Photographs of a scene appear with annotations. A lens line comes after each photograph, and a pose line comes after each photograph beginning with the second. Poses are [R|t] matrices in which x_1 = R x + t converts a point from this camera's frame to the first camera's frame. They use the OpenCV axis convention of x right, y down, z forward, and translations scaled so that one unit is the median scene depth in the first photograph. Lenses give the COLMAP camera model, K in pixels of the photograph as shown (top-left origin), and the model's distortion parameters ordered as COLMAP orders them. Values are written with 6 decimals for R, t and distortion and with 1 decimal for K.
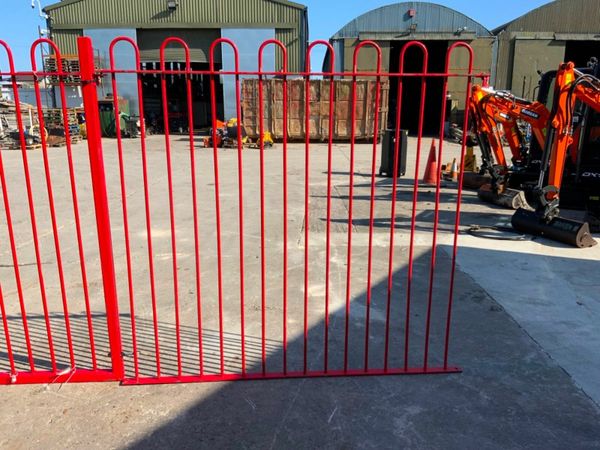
lens RADIAL K [[504.8, 0, 300.0], [0, 504.8, 225.0], [0, 0, 1]] dist [0.052447, -0.111169]
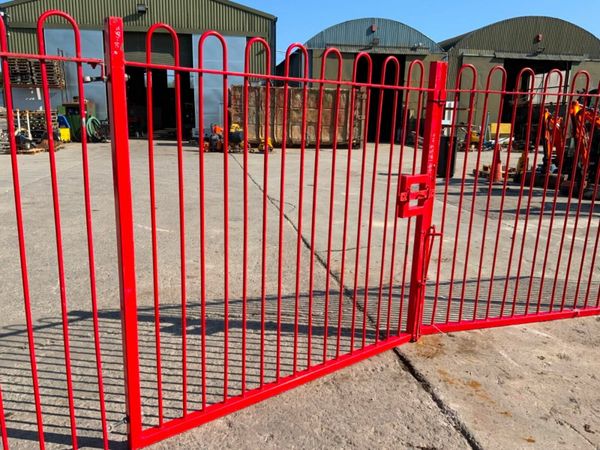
lens RADIAL K [[504.8, 0, 300.0], [0, 504.8, 225.0], [0, 0, 1]] dist [0.052447, -0.111169]
pose [[0.980103, -0.028365, 0.196451, -0.162103], [0.030609, 0.999496, -0.008396, 0.005209], [-0.196114, 0.014242, 0.980478, -0.022640]]
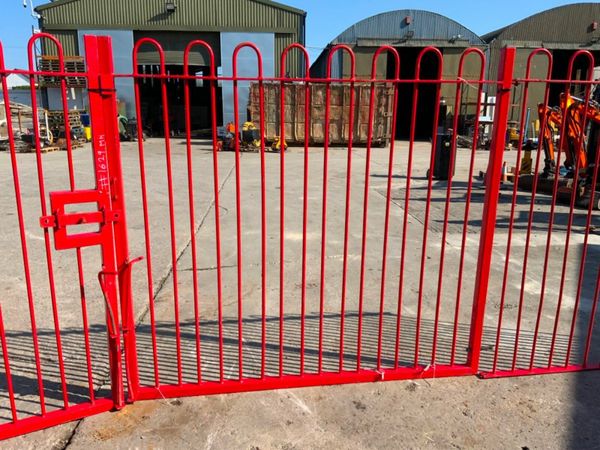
lens RADIAL K [[502.5, 0, 300.0], [0, 502.5, 225.0], [0, 0, 1]] dist [0.064302, -0.119800]
pose [[0.997083, -0.009951, 0.075675, -0.082353], [0.010447, 0.999926, -0.006162, 0.000068], [-0.075608, 0.006934, 0.997114, -0.001768]]
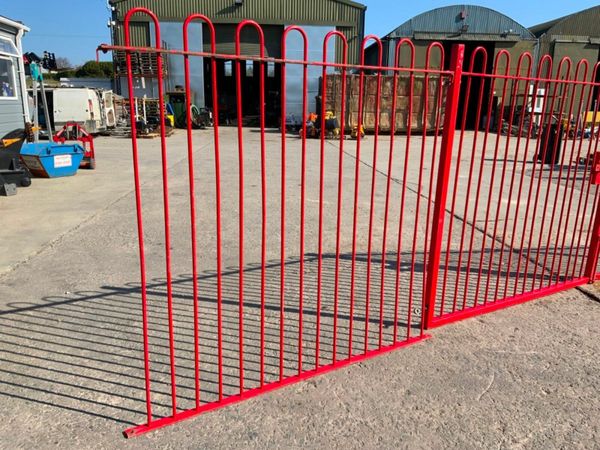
lens RADIAL K [[504.8, 0, 300.0], [0, 504.8, 225.0], [0, 0, 1]] dist [0.052447, -0.111169]
pose [[0.997308, -0.003638, 0.073233, -0.211495], [0.002679, 0.999909, 0.013193, 0.012802], [-0.073275, -0.012962, 0.997228, -0.055640]]
